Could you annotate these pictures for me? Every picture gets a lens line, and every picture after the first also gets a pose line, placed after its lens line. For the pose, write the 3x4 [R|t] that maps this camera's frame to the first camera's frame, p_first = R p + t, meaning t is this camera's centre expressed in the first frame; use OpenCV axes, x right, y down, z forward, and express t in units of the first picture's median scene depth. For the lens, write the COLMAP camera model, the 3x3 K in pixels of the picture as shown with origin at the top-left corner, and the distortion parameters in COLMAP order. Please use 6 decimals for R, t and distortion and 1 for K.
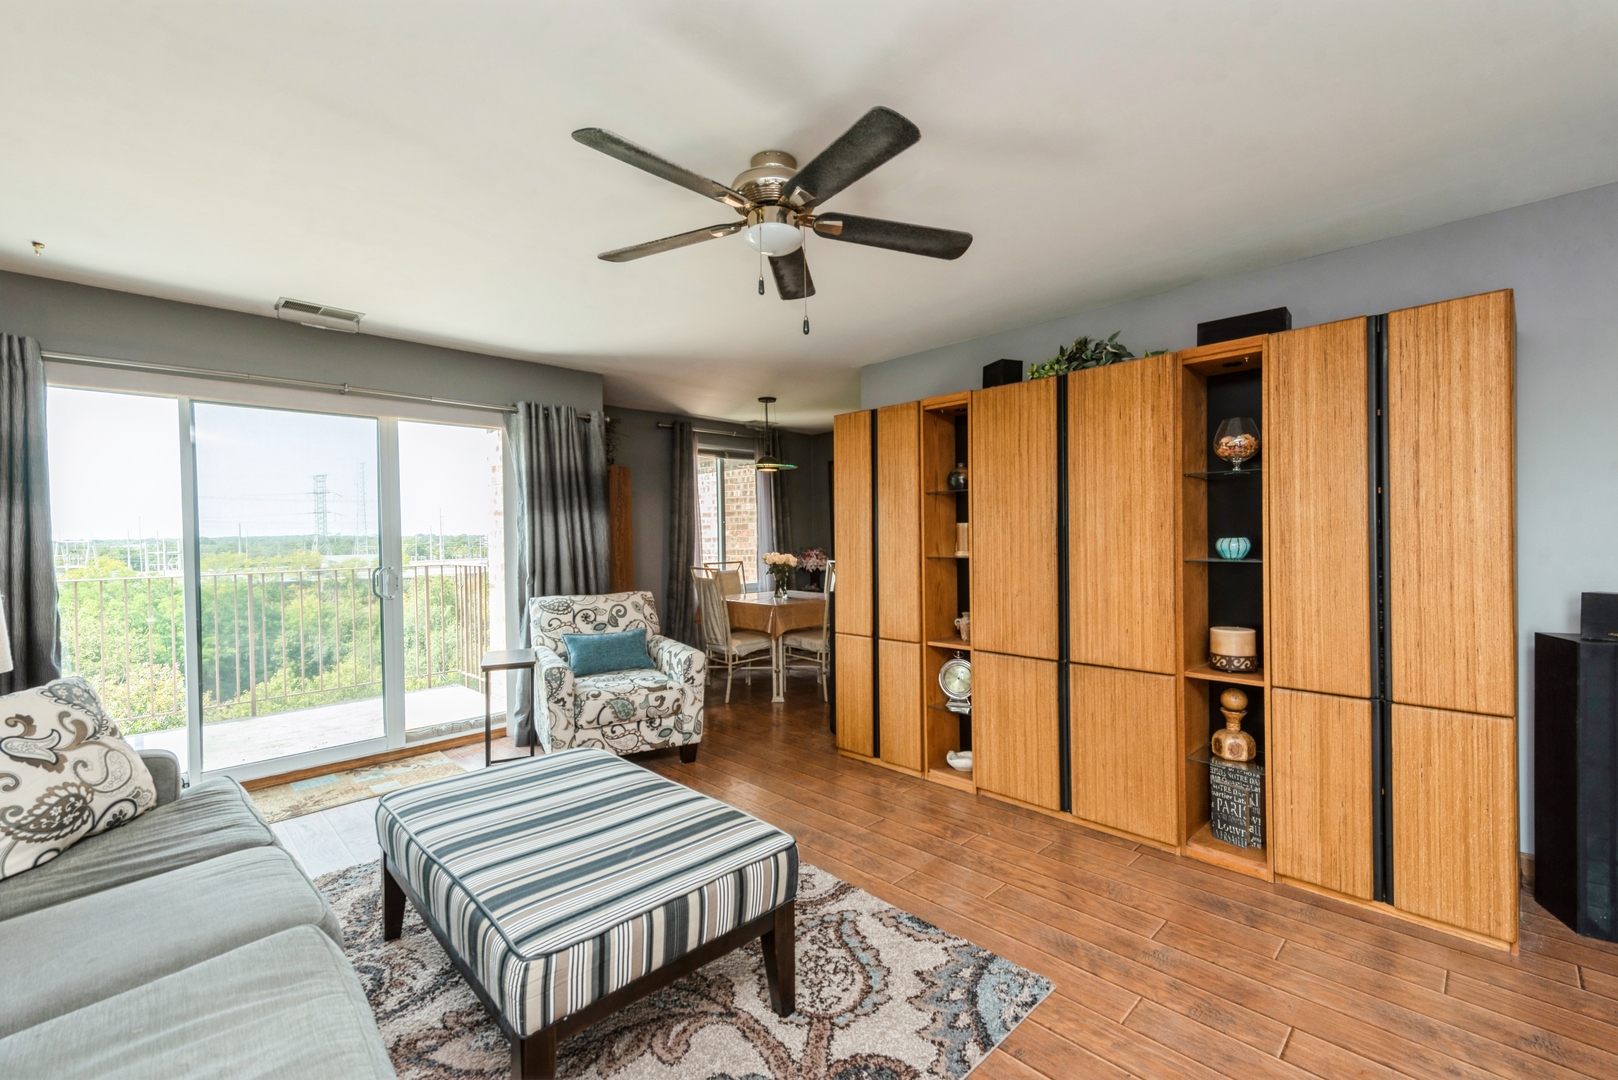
lens RADIAL K [[690.3, 0, 814.9], [0, 690.3, 538.8], [0, 0, 1]] dist [0.012252, -0.001204]
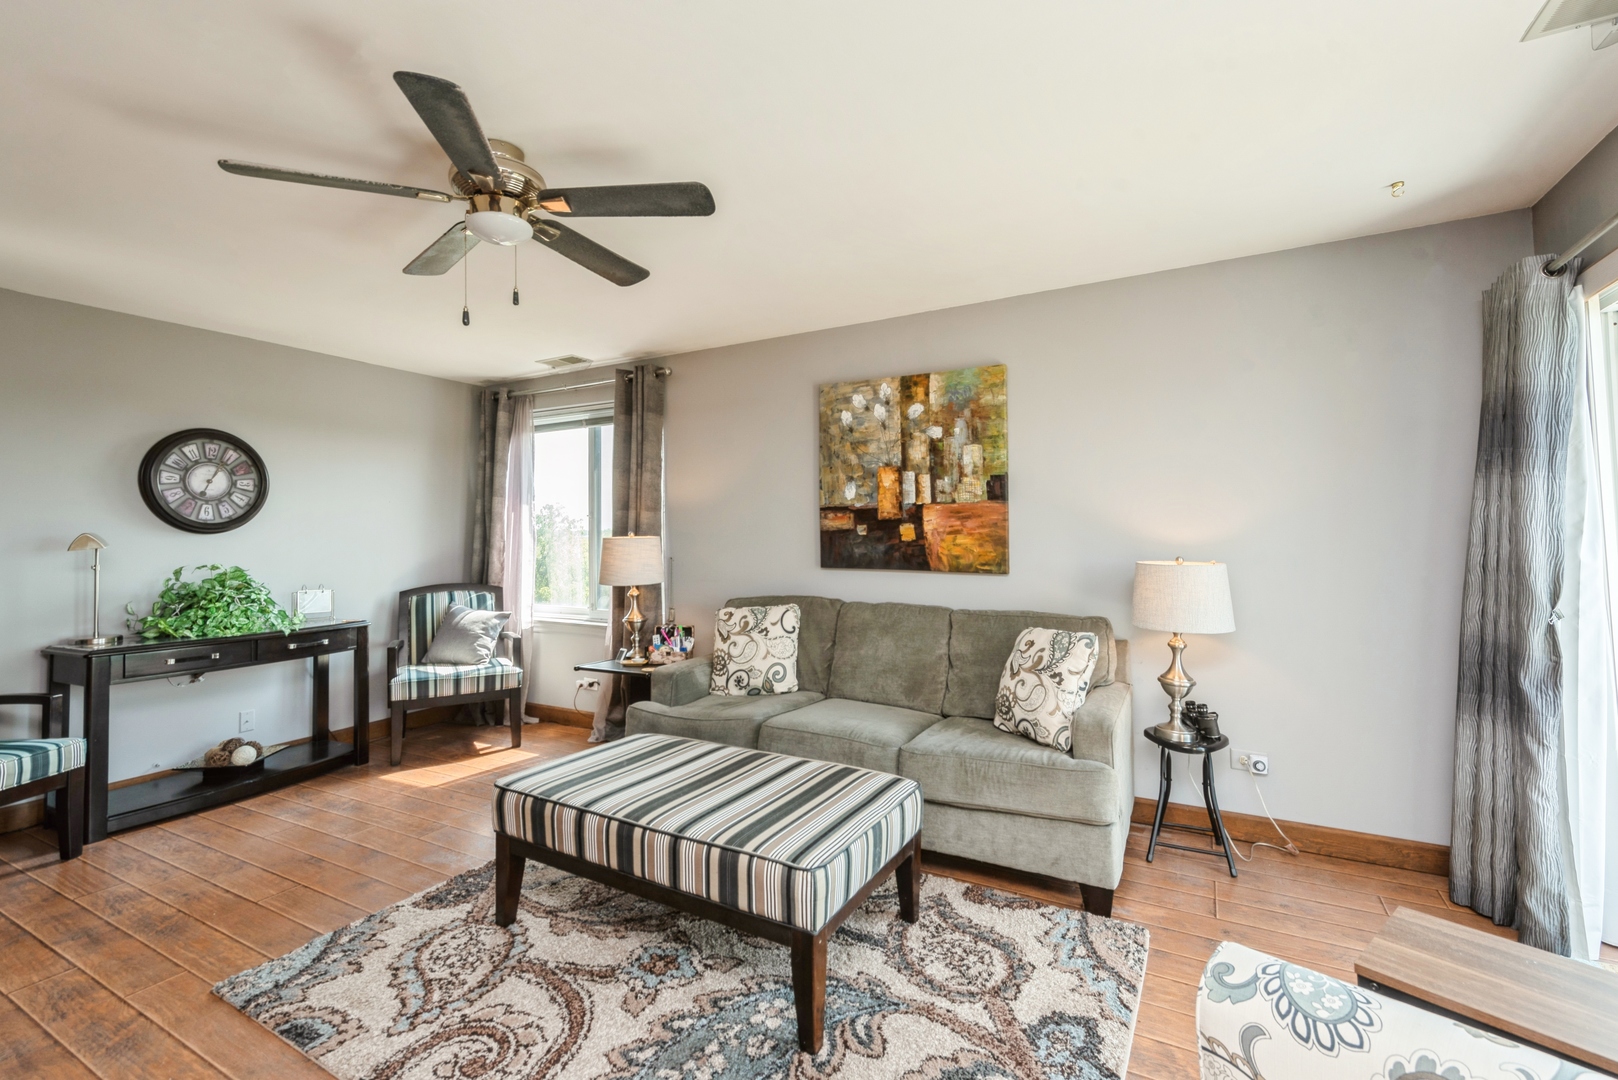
lens RADIAL K [[690.3, 0, 784.1], [0, 690.3, 500.3], [0, 0, 1]] dist [0.012252, -0.001204]
pose [[-0.963964, 0.005611, -0.265974, -0.101696], [0.017095, 0.999018, -0.040880, -0.003119], [0.265483, -0.043953, -0.963113, 1.209991]]
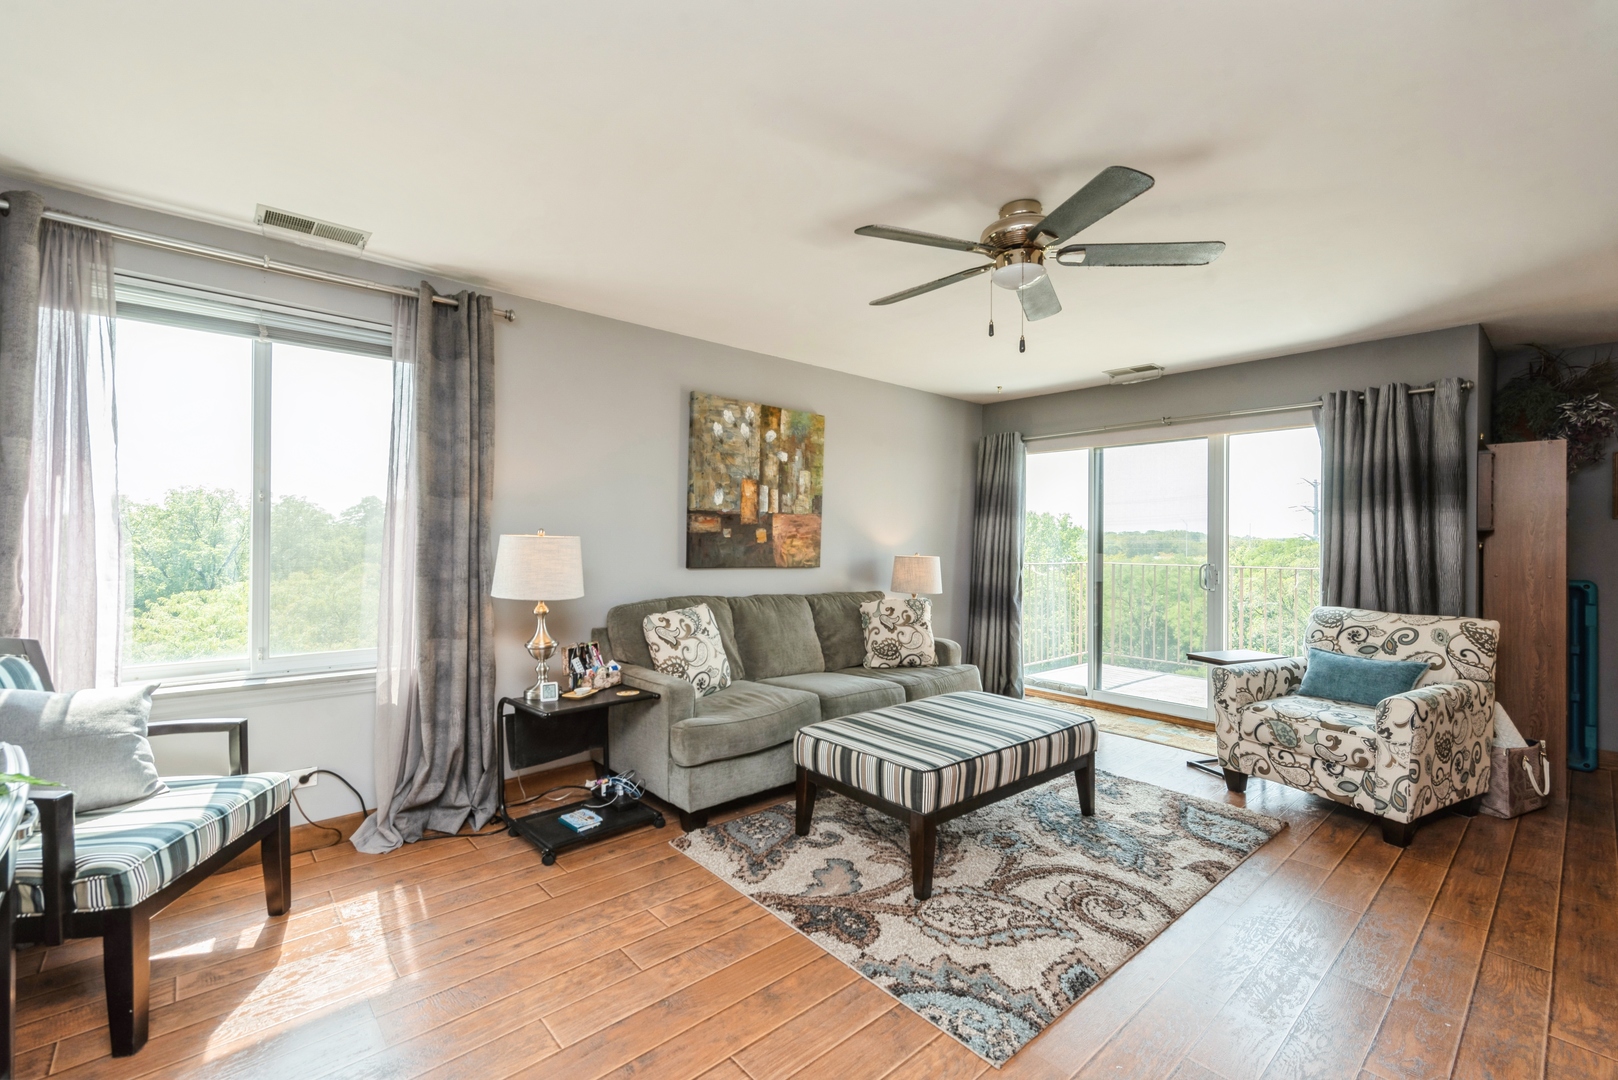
lens RADIAL K [[690.3, 0, 796.0], [0, 690.3, 534.4], [0, 0, 1]] dist [0.012252, -0.001204]
pose [[-0.078885, 0.006249, -0.996864, 0.661110], [-0.015707, 0.999848, 0.007511, -0.007216], [0.996760, 0.016250, -0.078775, 0.440814]]
